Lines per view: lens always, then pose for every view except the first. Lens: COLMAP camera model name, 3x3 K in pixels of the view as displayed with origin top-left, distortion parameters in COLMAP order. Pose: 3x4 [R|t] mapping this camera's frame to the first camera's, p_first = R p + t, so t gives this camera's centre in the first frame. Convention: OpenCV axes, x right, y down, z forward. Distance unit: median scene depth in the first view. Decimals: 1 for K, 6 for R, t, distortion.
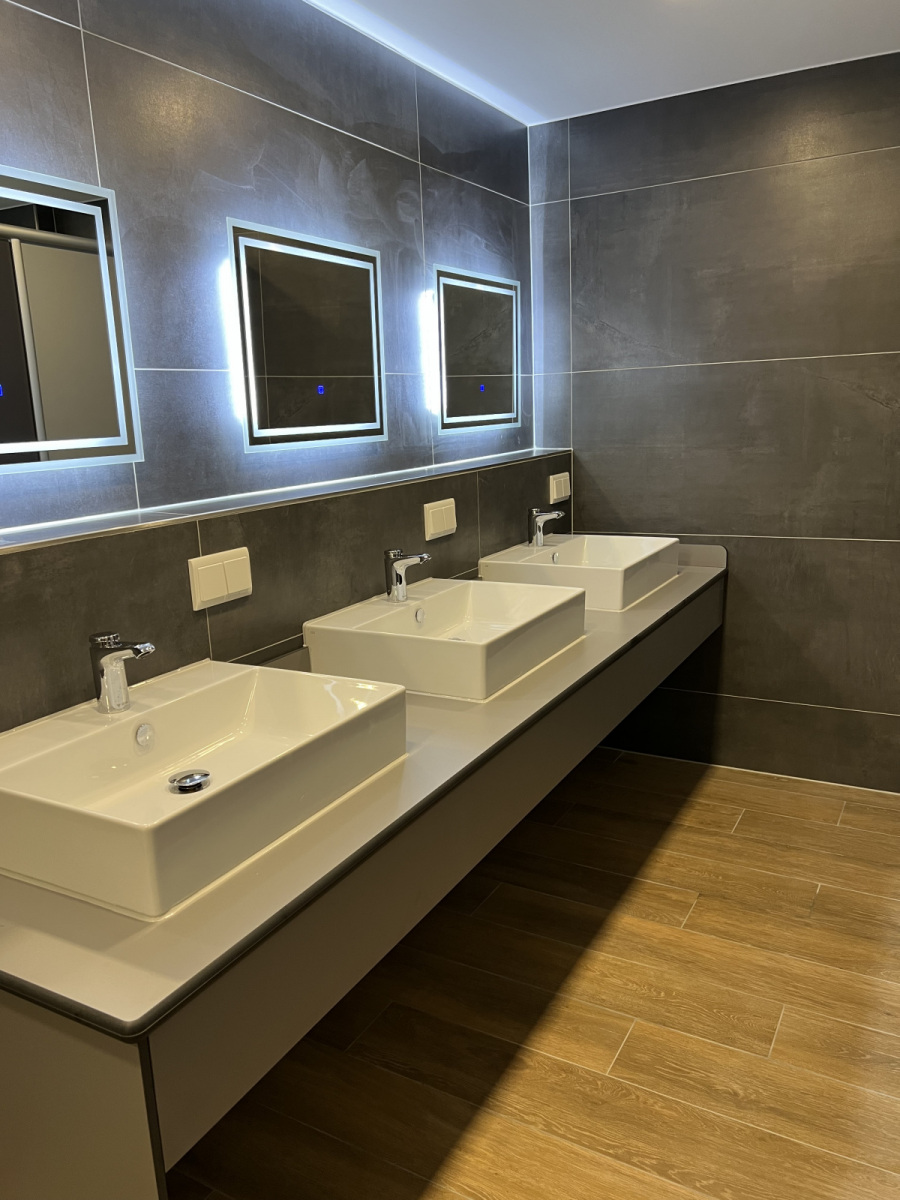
lens RADIAL K [[901.8, 0, 448.1], [0, 901.8, 606.2], [0, 0, 1]] dist [0.012289, -0.006659]
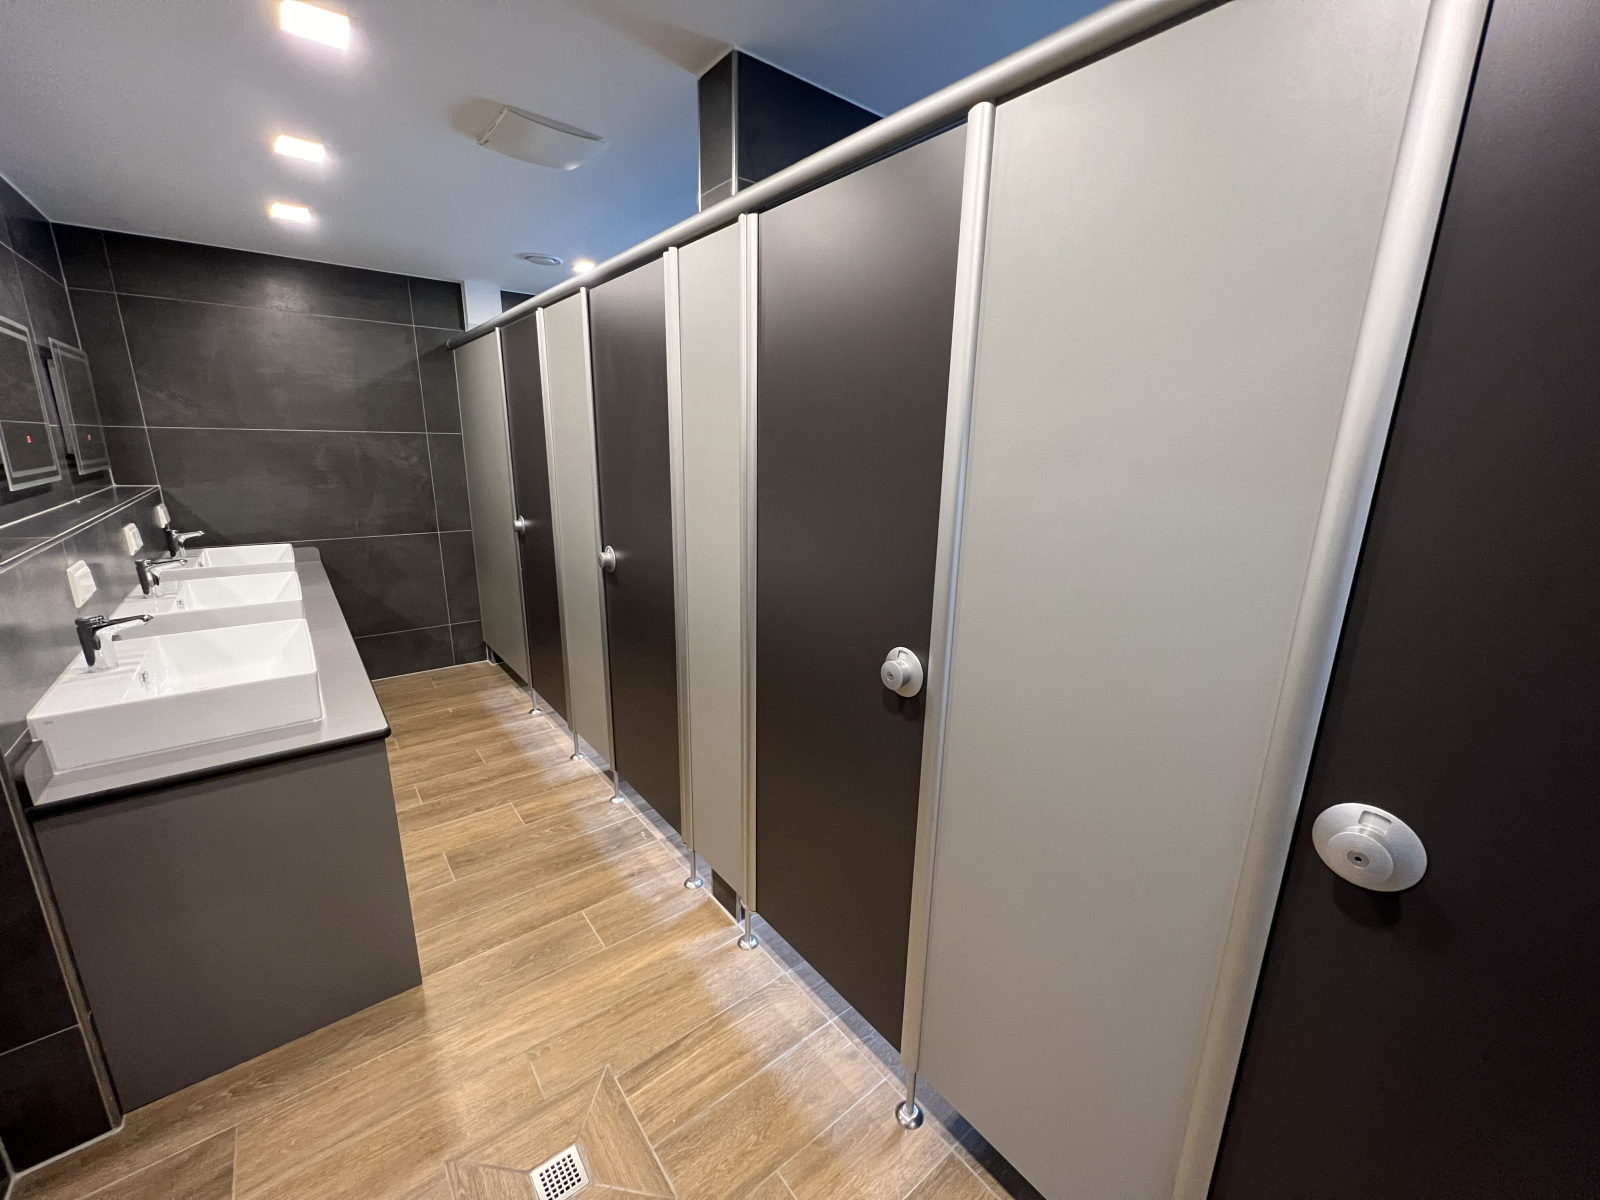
lens RADIAL K [[646.5, 0, 804.0], [0, 646.5, 603.3], [0, 0, 1]] dist [0.000747, -0.000386]
pose [[0.366097, -0.175446, 0.913888, -0.489654], [0.166627, 0.978554, 0.121111, 0.039906], [-0.915537, 0.107940, 0.387480, -0.234827]]
